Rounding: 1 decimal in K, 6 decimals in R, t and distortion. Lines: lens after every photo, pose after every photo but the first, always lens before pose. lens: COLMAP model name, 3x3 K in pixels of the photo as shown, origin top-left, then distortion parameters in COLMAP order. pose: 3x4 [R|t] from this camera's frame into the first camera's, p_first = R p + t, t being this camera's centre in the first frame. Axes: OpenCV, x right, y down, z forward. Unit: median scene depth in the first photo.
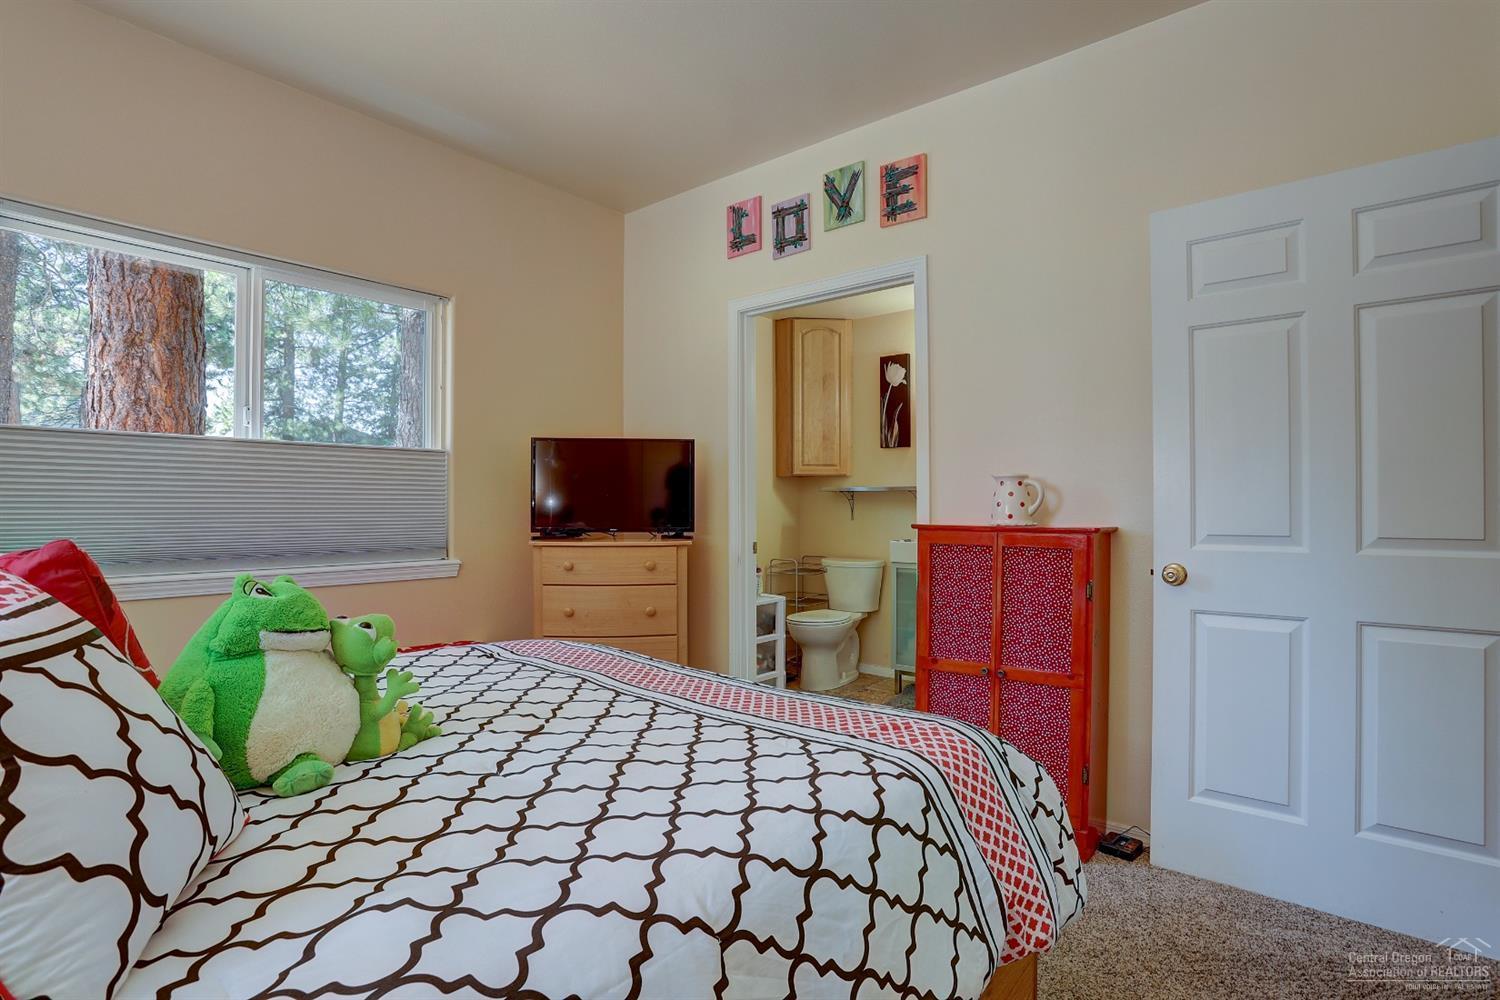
lens RADIAL K [[731.4, 0, 751.8], [0, 731.4, 501.1], [0, 0, 1]] dist [-0.067487, 0.022643]
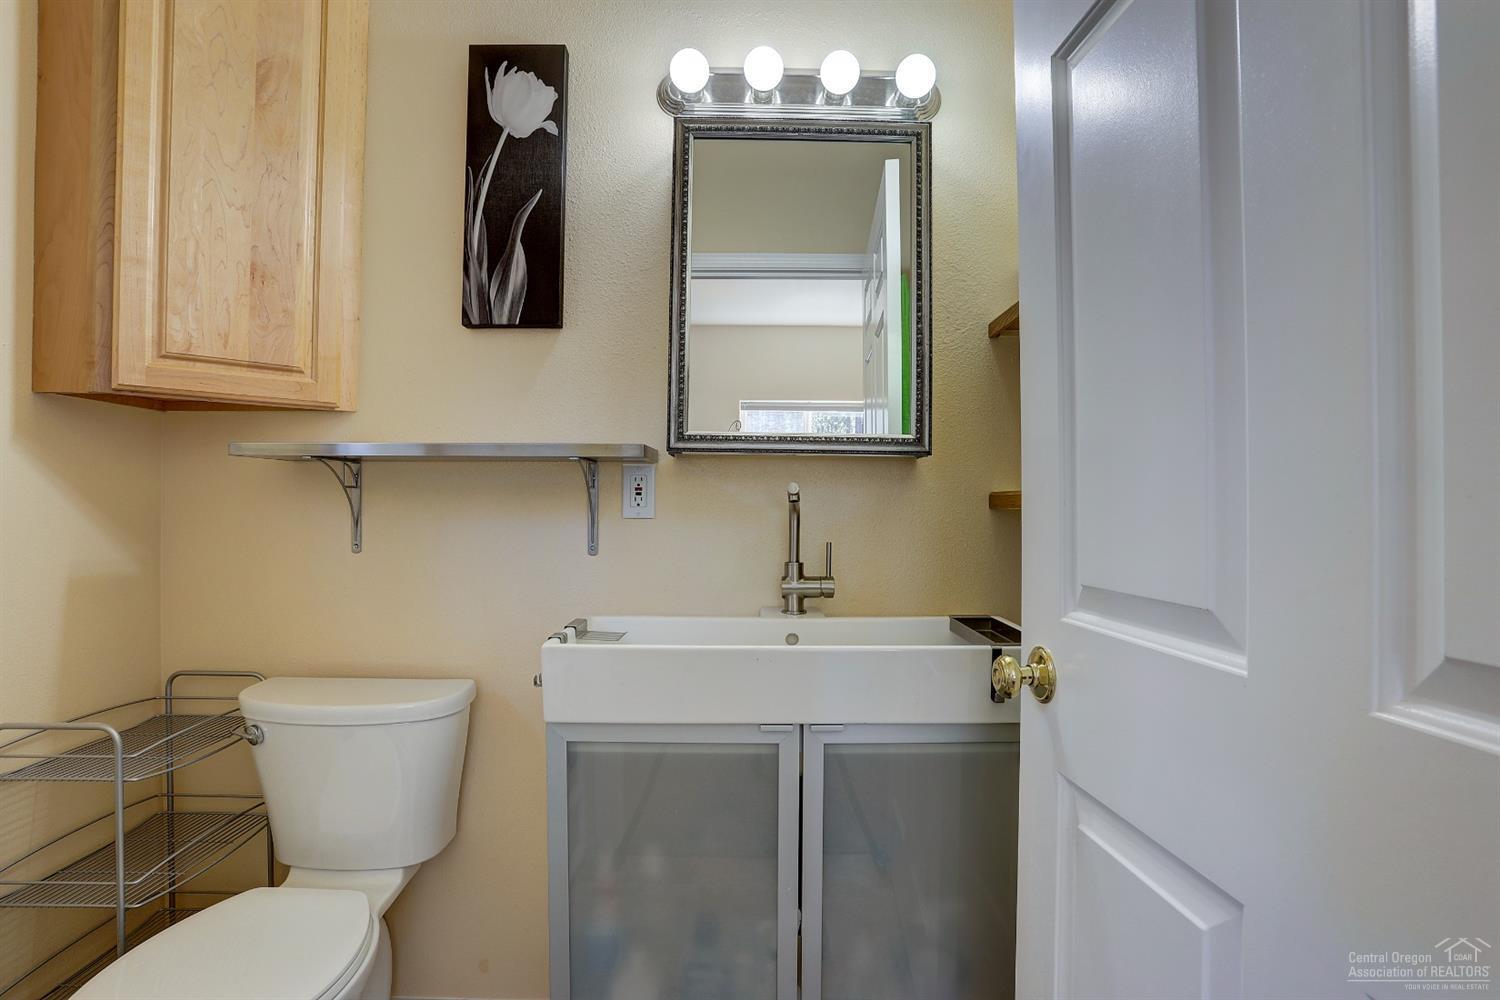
lens RADIAL K [[731.4, 0, 755.9], [0, 731.4, 505.2], [0, 0, 1]] dist [-0.067487, 0.022643]
pose [[0.772559, 0.007105, 0.634904, 0.077444], [-0.007798, 0.999968, -0.001701, 0.003710], [-0.634896, -0.003637, 0.772589, 0.680221]]
